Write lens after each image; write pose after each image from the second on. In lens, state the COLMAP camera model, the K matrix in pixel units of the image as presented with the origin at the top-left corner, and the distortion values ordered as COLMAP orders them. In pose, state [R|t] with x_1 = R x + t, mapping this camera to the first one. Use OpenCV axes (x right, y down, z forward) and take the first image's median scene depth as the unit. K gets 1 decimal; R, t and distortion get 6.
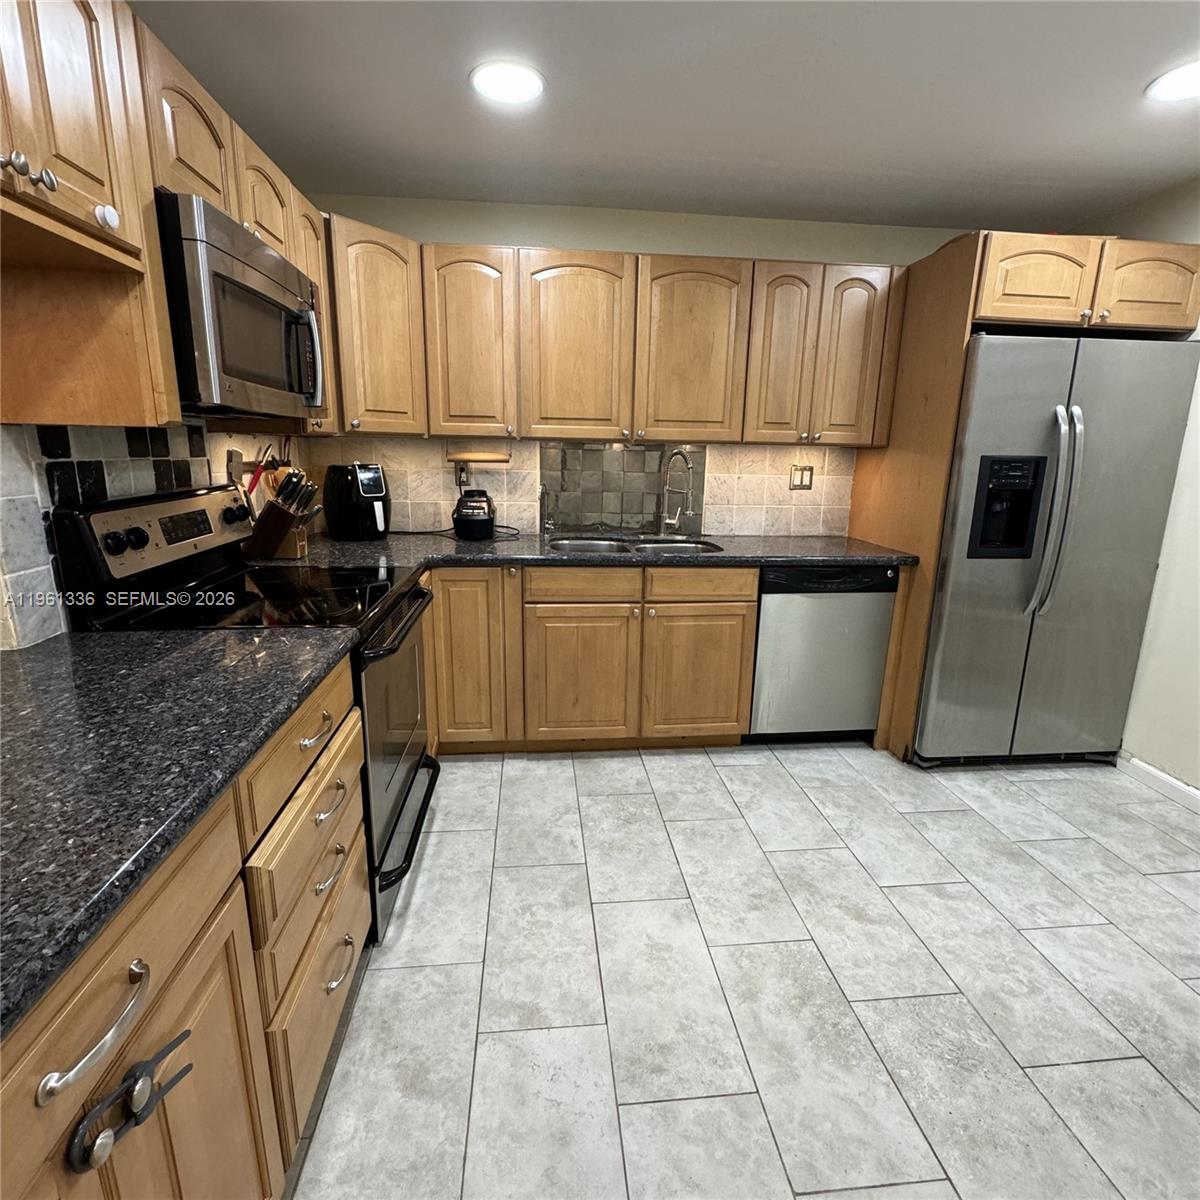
lens RADIAL K [[640.4, 0, 600.0], [0, 640.4, 600.0], [0, 0, 1]] dist [-0.001012, 0.001065]
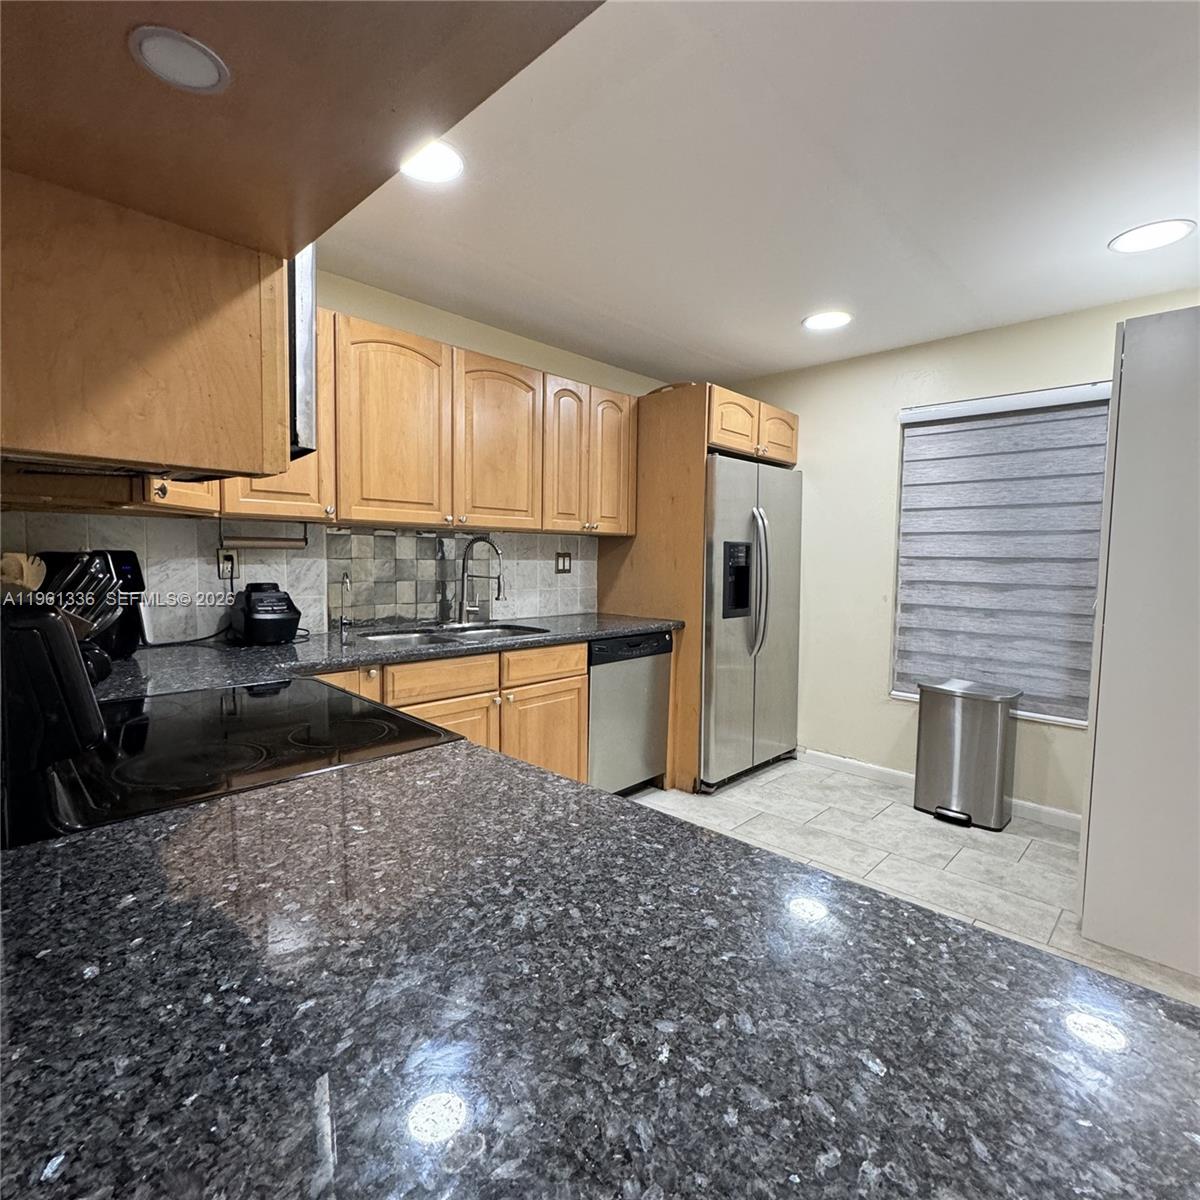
lens RADIAL K [[640.4, 0, 600.0], [0, 640.4, 600.0], [0, 0, 1]] dist [-0.001012, 0.001065]
pose [[0.762932, -0.053176, 0.644288, -0.427397], [0.148899, 0.984270, -0.095083, -0.014672], [-0.629097, 0.168476, 0.758849, 0.150931]]
